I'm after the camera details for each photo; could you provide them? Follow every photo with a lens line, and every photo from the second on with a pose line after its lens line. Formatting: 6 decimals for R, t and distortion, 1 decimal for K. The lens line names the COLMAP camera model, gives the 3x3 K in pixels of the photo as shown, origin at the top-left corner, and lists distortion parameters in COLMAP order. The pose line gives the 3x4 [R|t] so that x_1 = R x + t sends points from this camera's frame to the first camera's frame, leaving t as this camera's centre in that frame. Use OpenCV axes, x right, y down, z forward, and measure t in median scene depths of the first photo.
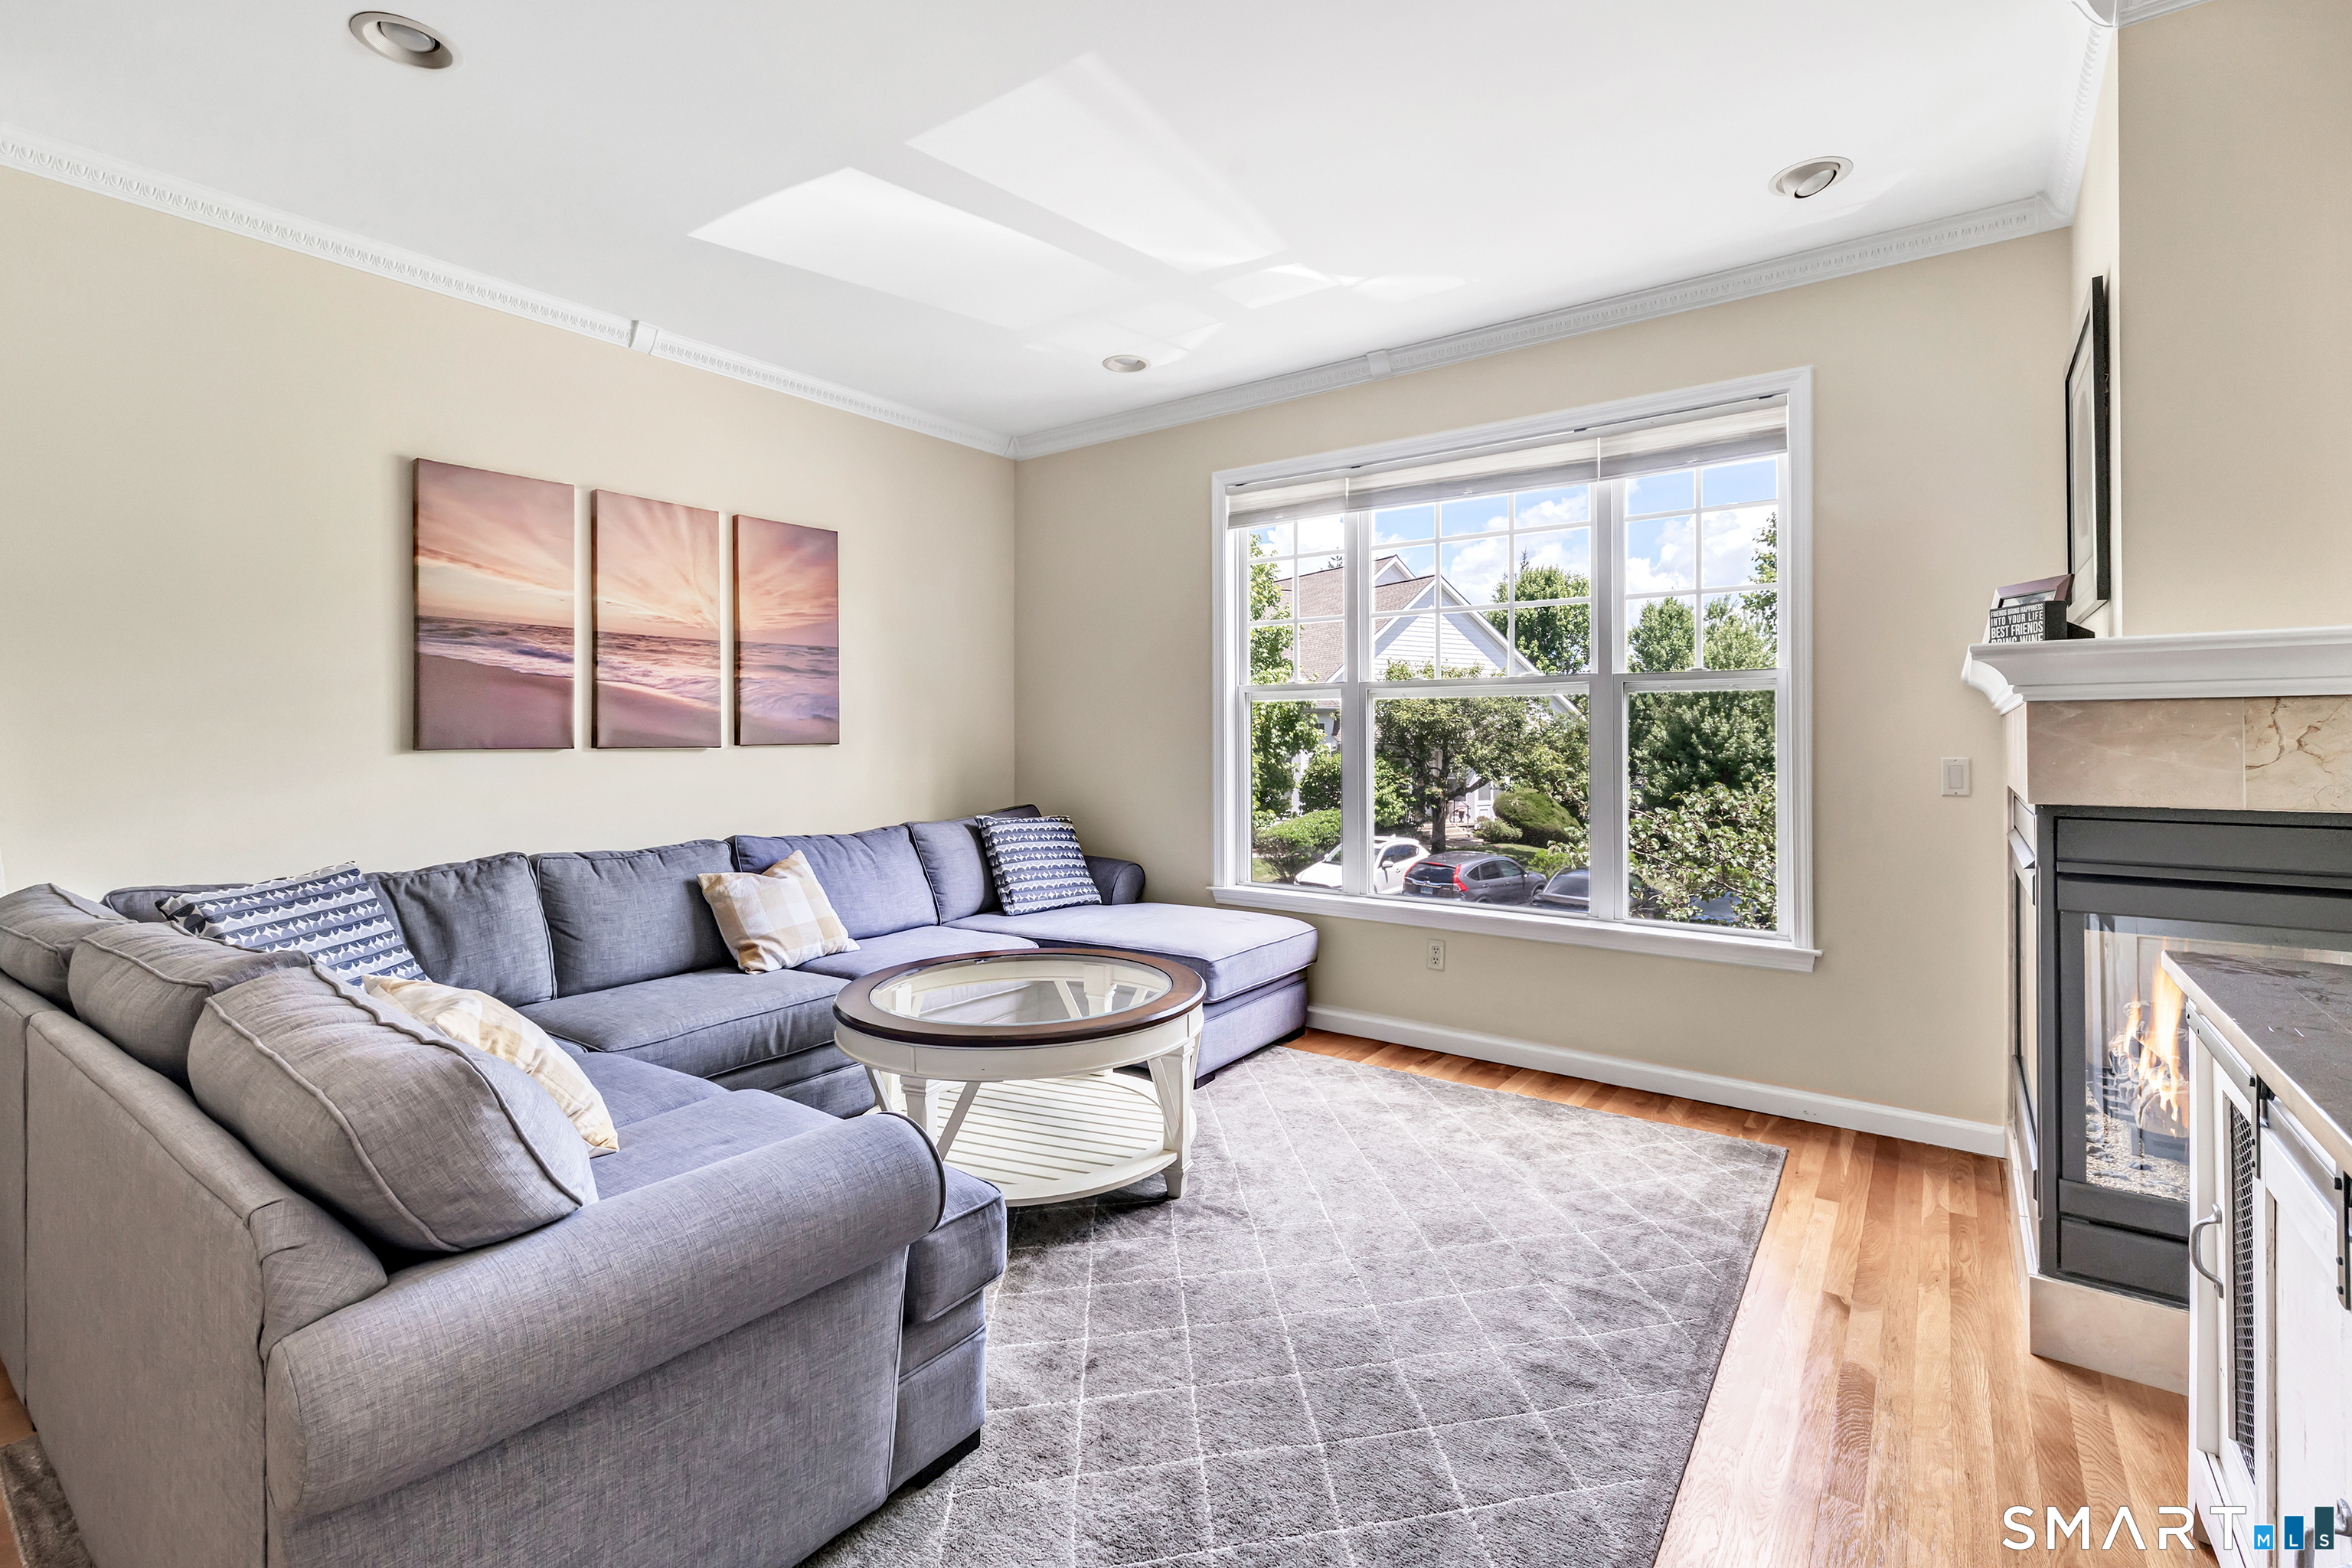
lens RADIAL K [[1049.9, 0, 1218.9], [0, 1049.9, 739.2], [0, 0, 1]] dist [0.003005, -0.001010]
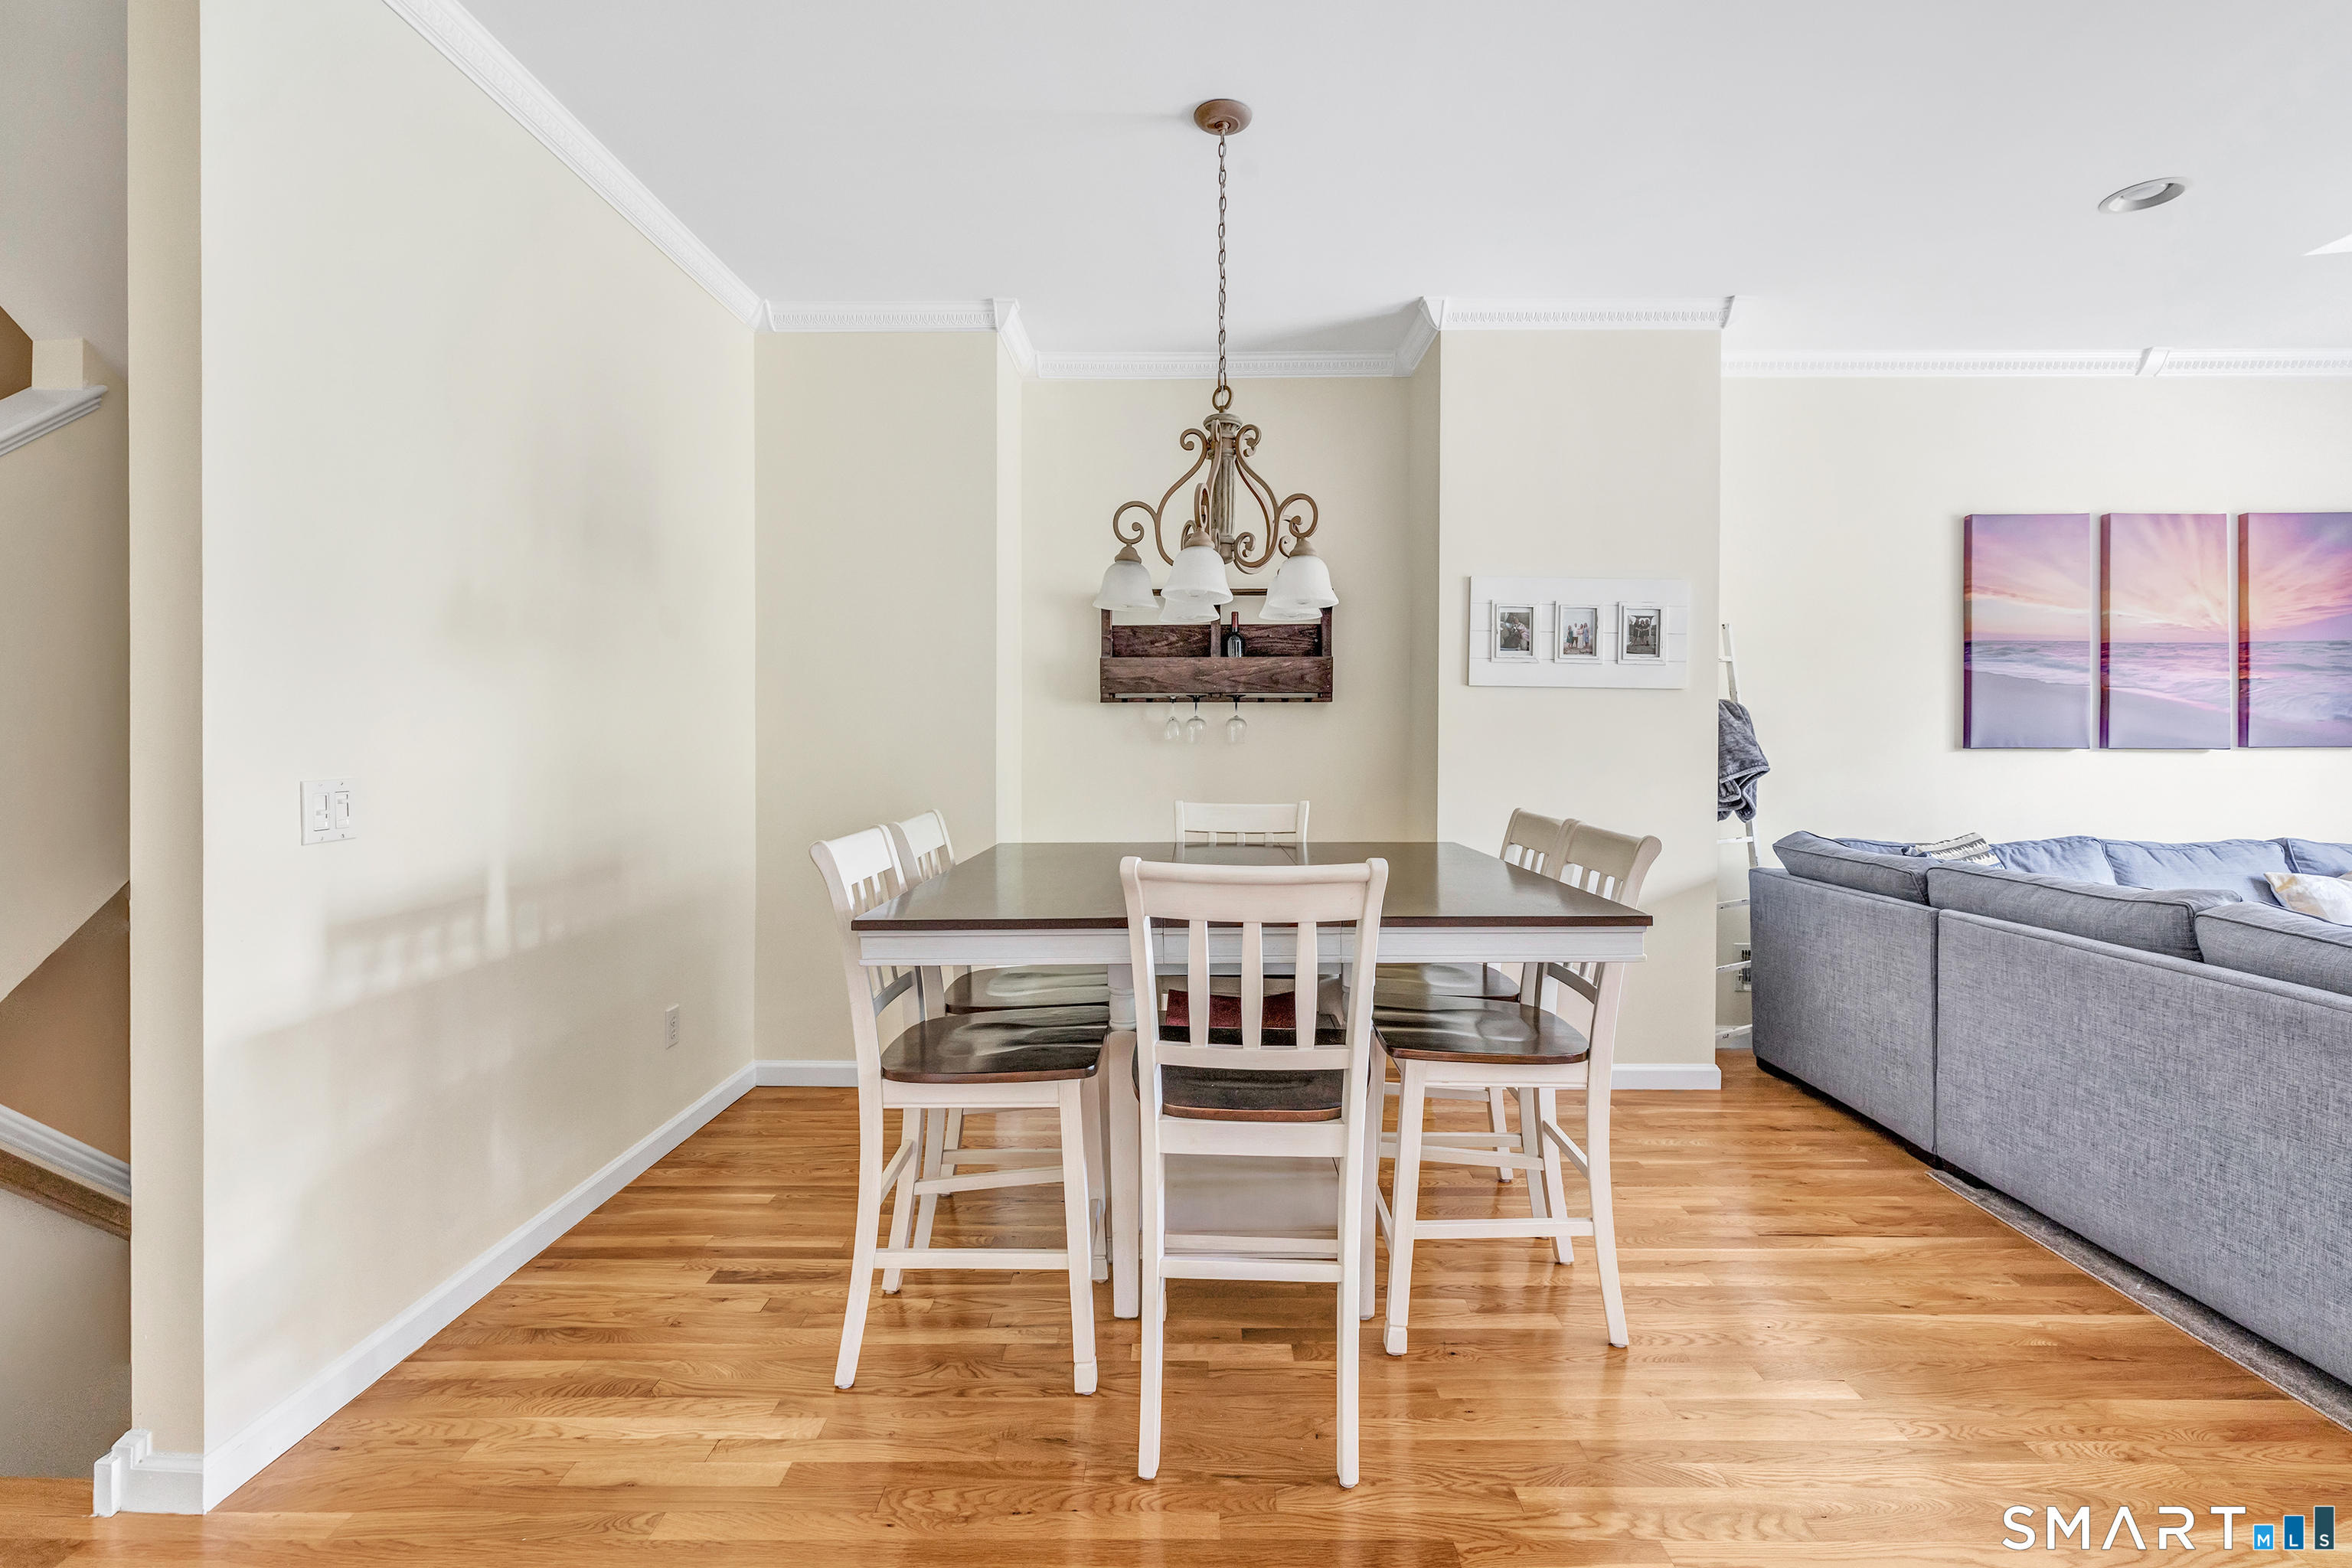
lens RADIAL K [[1049.9, 0, 1162.9], [0, 1049.9, 746.8], [0, 0, 1]] dist [0.003005, -0.001010]
pose [[0.566184, 0.009160, -0.824228, -0.218500], [-0.004704, 0.999958, 0.007882, 0.002363], [0.824266, -0.000586, 0.566203, -0.397660]]
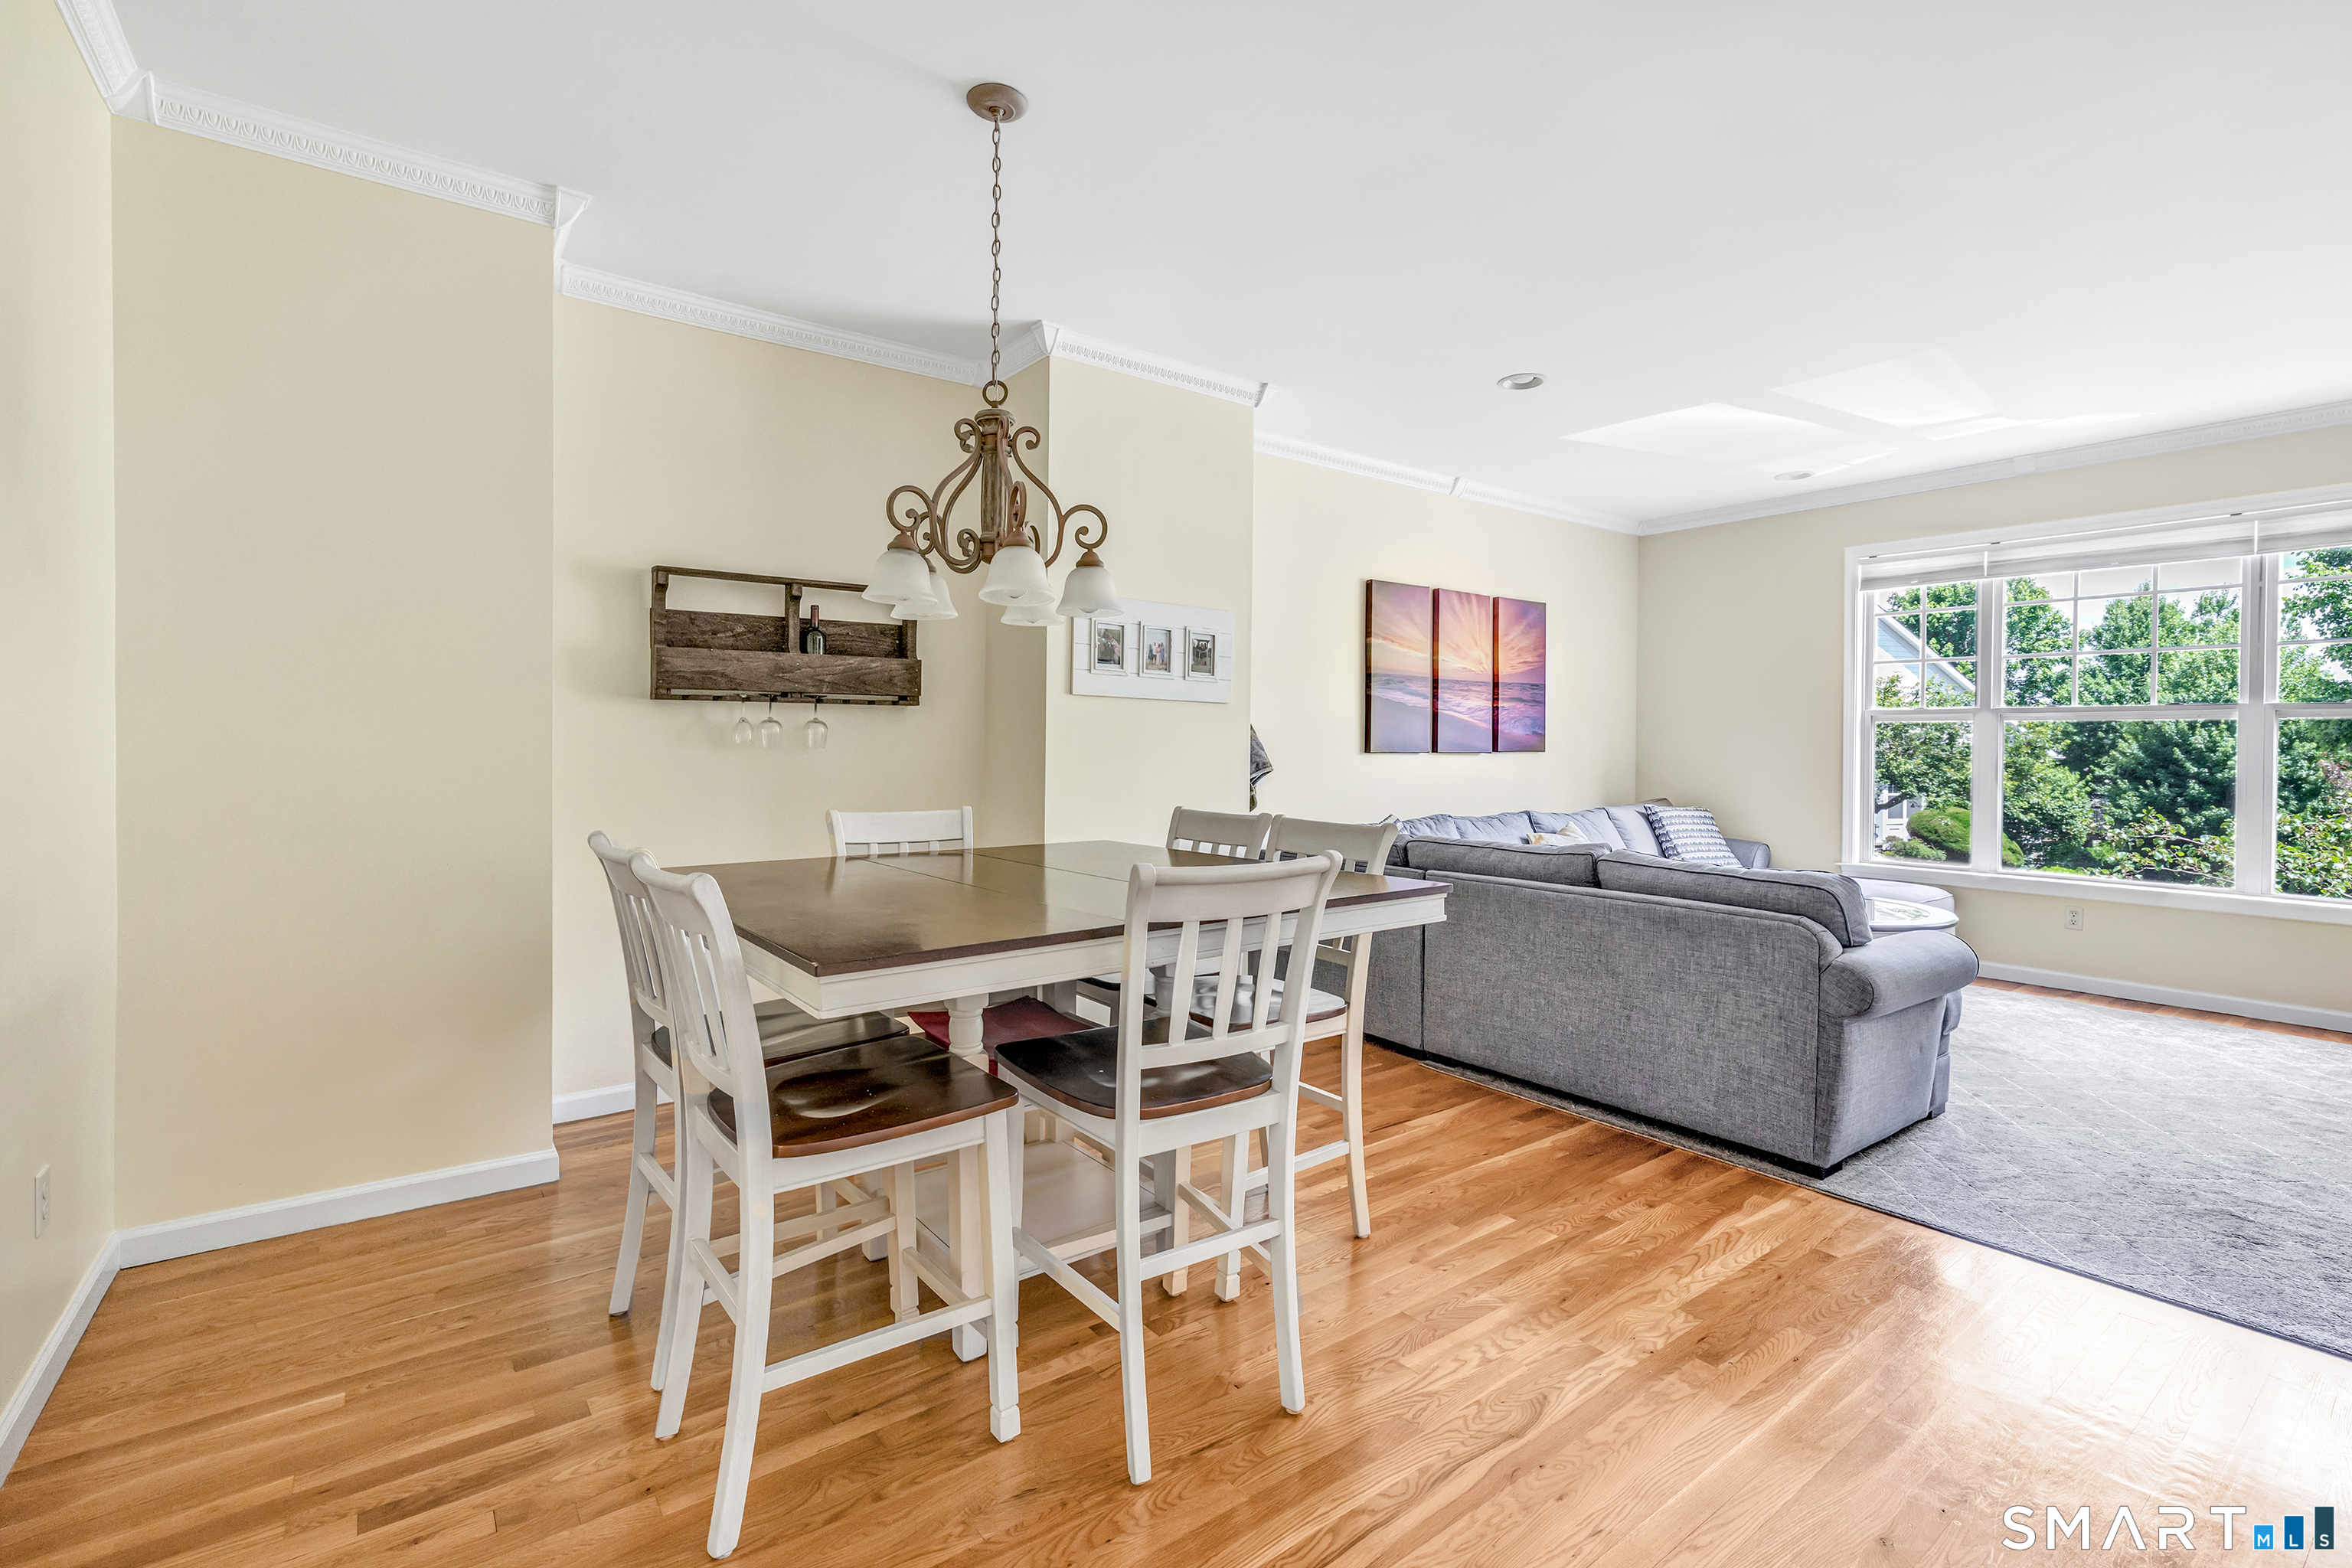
lens RADIAL K [[1049.9, 0, 1173.6], [0, 1049.9, 756.1], [0, 0, 1]] dist [0.003005, -0.001010]
pose [[0.949221, 0.011073, -0.314415, -0.423642], [-0.008791, 0.999924, 0.008677, 0.003146], [0.314487, -0.005472, 0.949246, -0.558869]]
